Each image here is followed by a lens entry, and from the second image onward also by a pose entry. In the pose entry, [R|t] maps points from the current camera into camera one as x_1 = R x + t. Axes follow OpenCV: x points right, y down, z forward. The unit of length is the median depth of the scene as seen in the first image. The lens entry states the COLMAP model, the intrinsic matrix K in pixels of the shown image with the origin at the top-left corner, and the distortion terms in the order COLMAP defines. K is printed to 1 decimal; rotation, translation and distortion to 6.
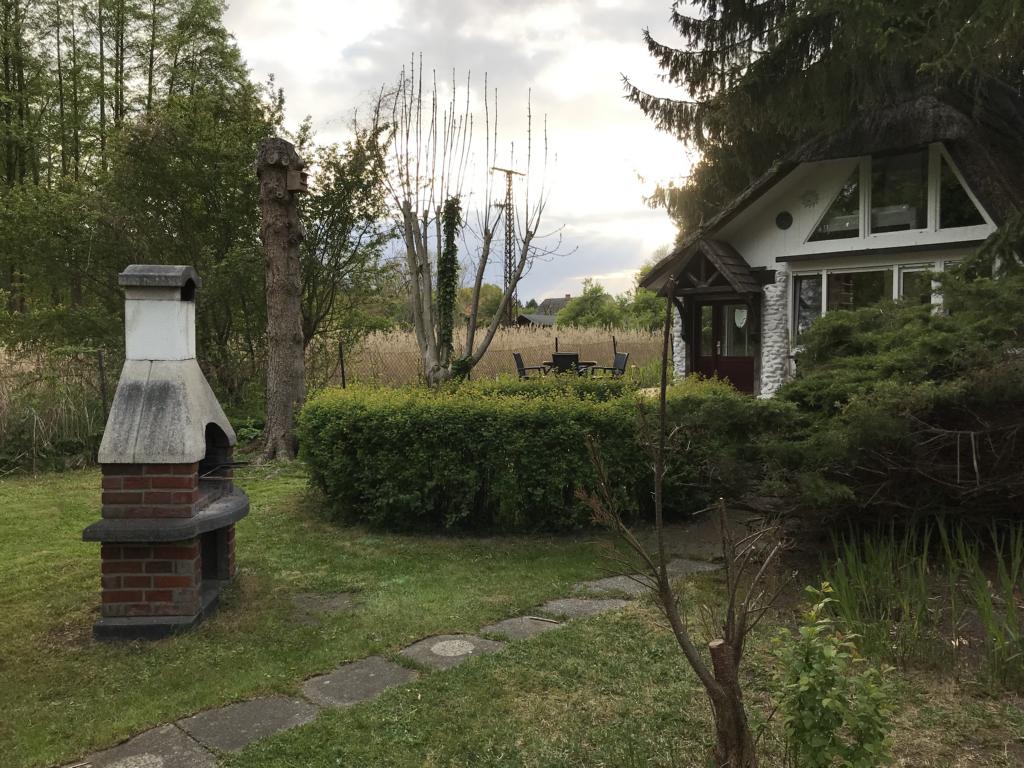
lens RADIAL K [[856.9, 0, 517.3], [0, 856.9, 379.5], [0, 0, 1]] dist [0.039225, -0.014207]
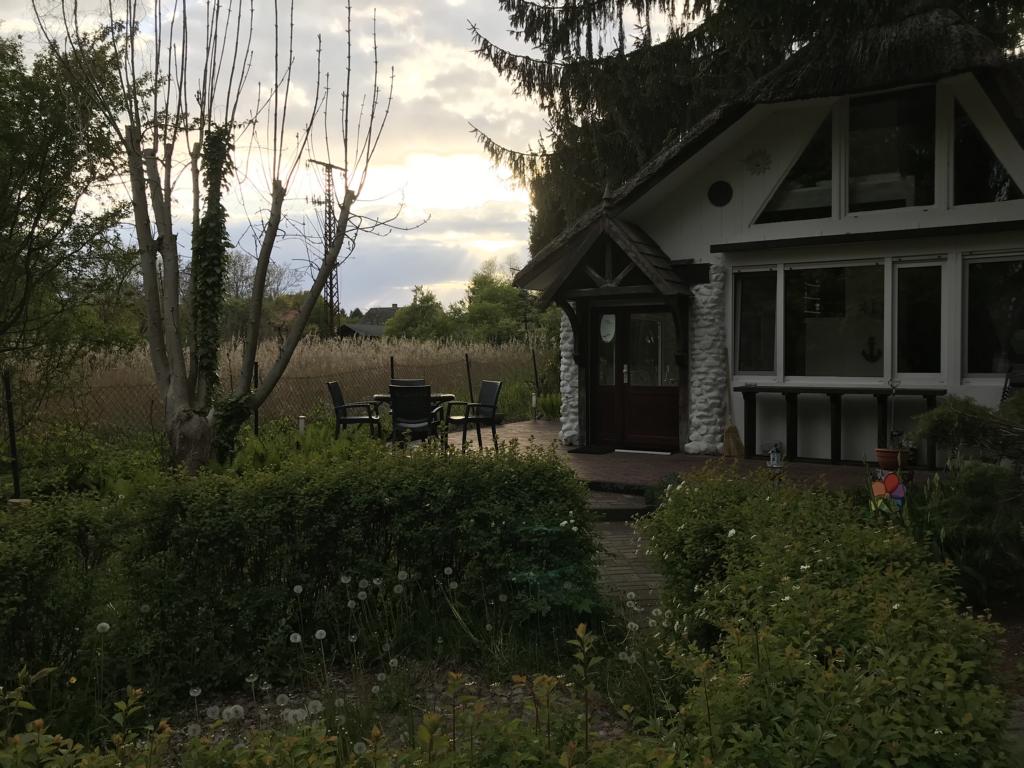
lens RADIAL K [[856.9, 0, 517.3], [0, 856.9, 379.5], [0, 0, 1]] dist [0.039225, -0.014207]
pose [[0.979627, -0.004251, 0.200783, 0.006573], [0.006737, 0.999909, -0.011698, -0.026104], [-0.200715, 0.012813, 0.979566, 0.348257]]
